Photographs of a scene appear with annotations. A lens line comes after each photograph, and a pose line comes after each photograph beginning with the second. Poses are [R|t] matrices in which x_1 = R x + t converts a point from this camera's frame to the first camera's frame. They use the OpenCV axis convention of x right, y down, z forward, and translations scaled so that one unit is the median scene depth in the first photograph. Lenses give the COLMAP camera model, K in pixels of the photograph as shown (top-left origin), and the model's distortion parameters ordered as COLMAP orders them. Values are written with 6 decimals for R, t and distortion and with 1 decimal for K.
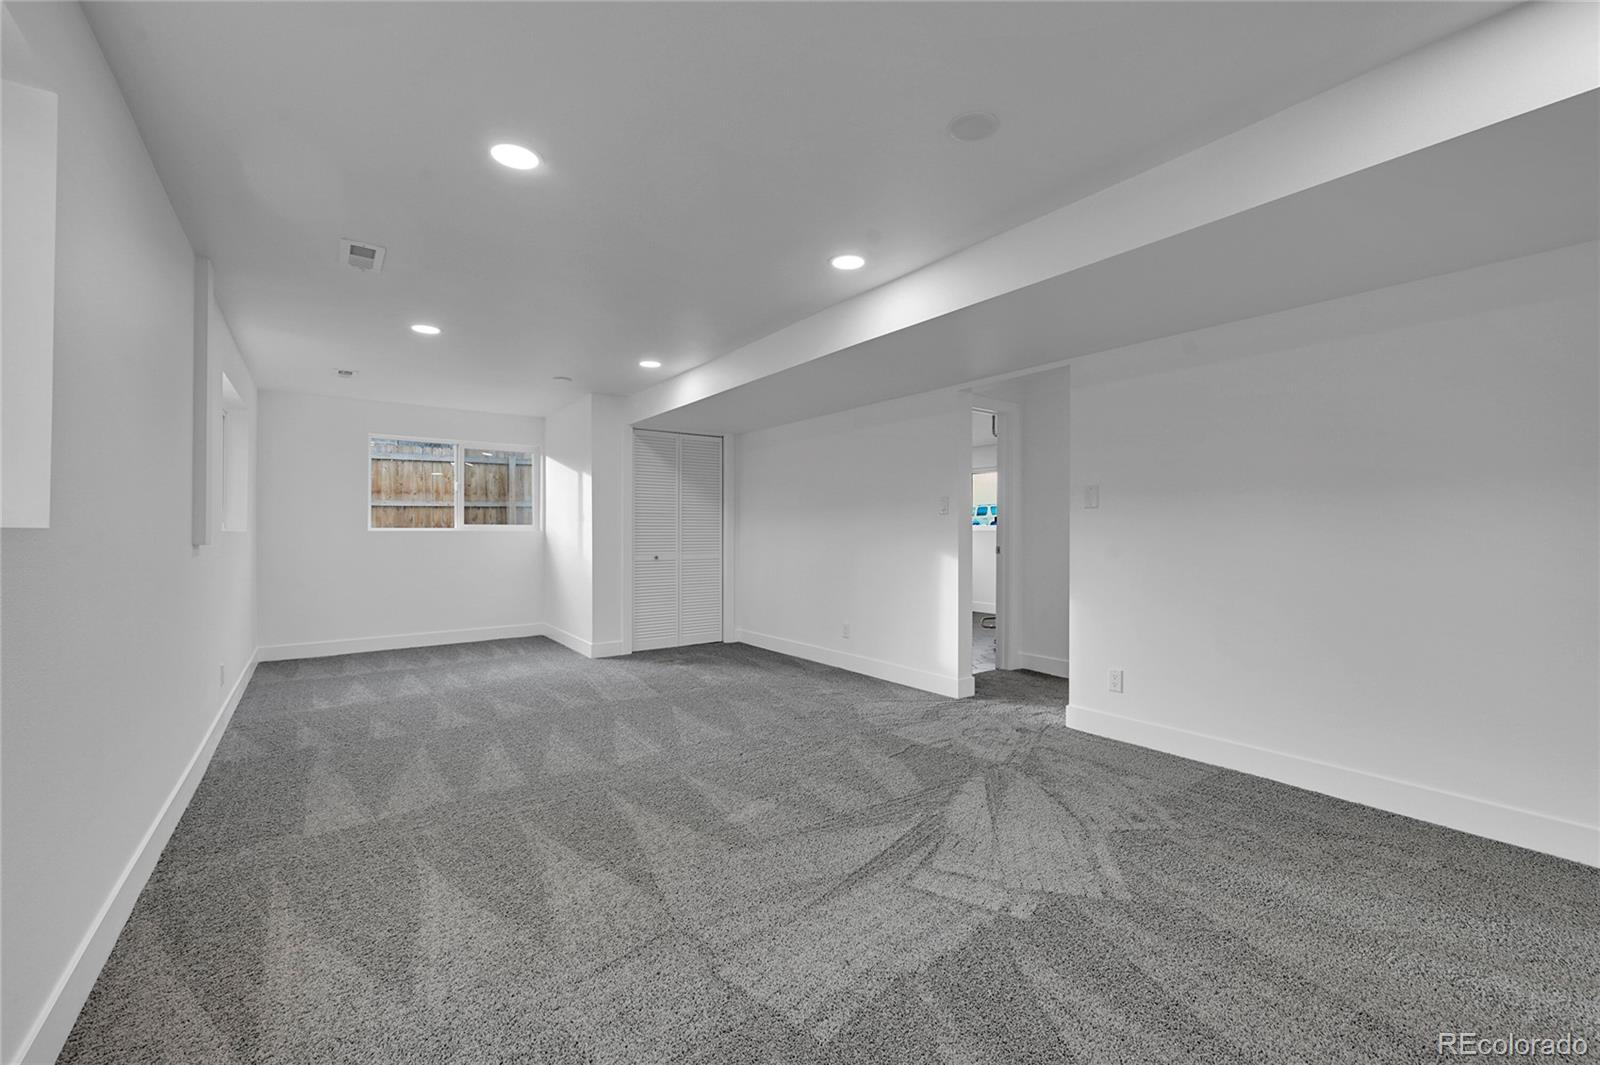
lens RADIAL K [[644.3, 0, 806.8], [0, 644.3, 530.2], [0, 0, 1]] dist [-0.000250, -0.000052]
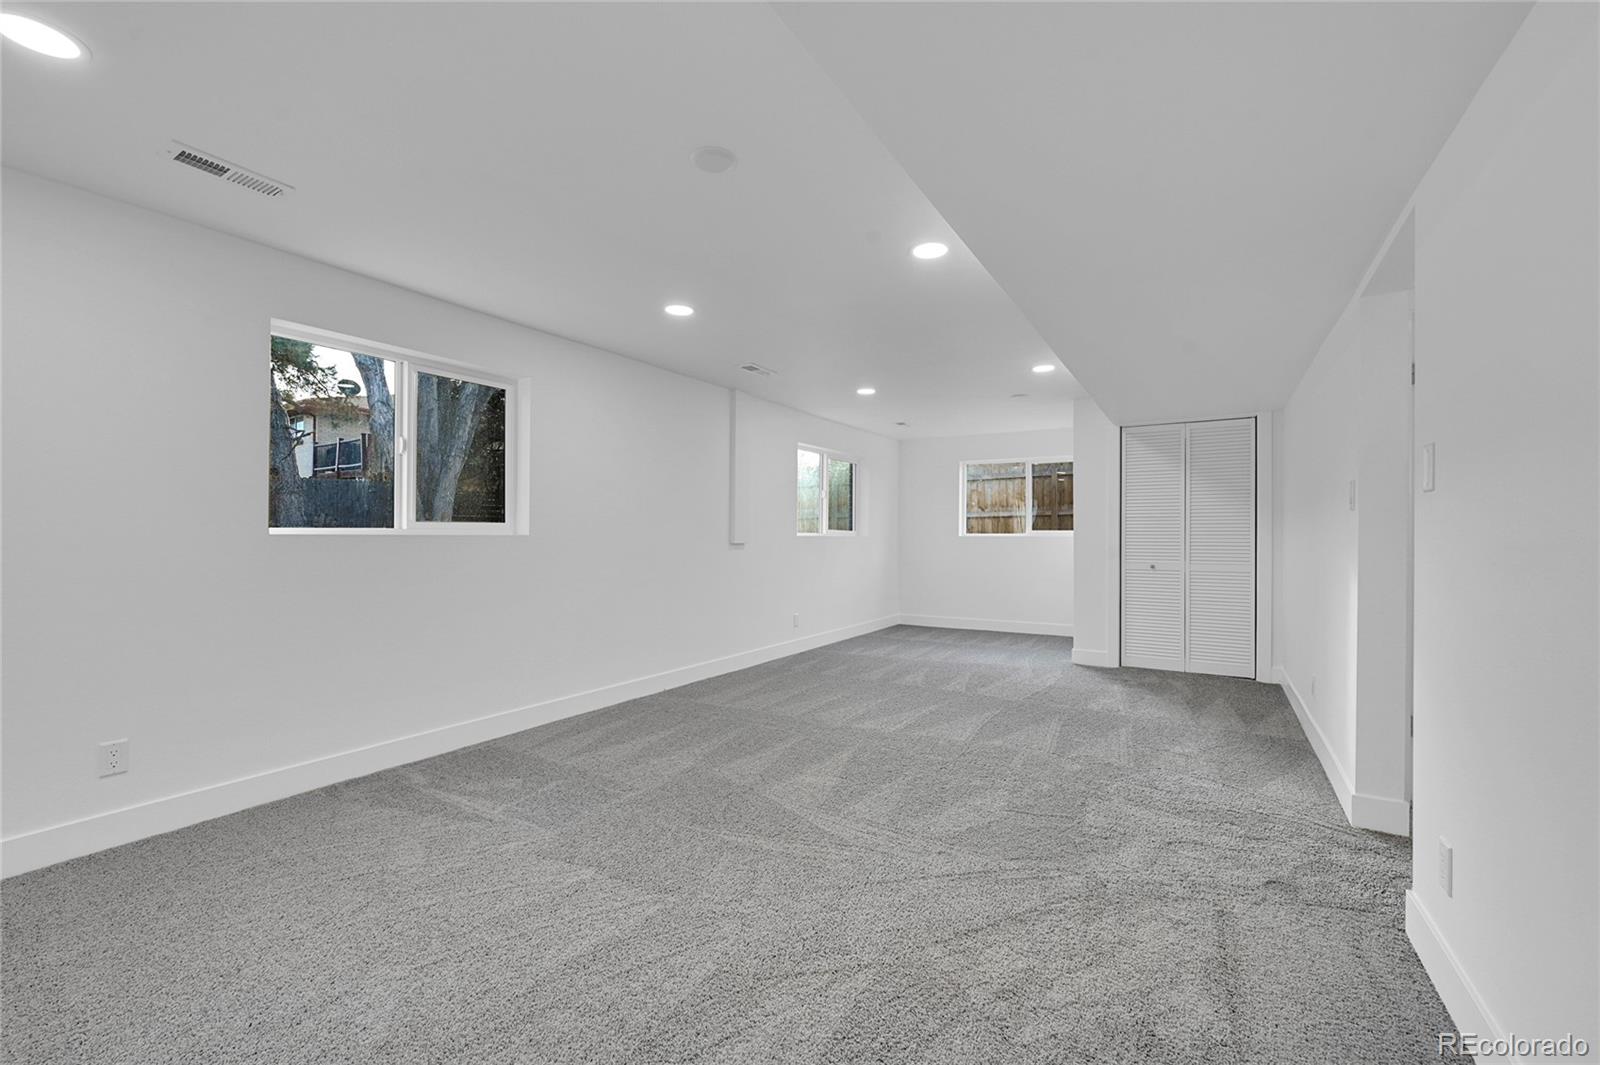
lens RADIAL K [[627.5, 0, 809.2], [0, 627.5, 534.8], [0, 0, 1]] dist [-0.001007, 0.000157]
pose [[0.402178, -0.000464, -0.915562, 0.586714], [-0.001261, 0.999999, -0.001061, -0.001296], [0.915561, 0.001582, 0.402176, 0.336260]]
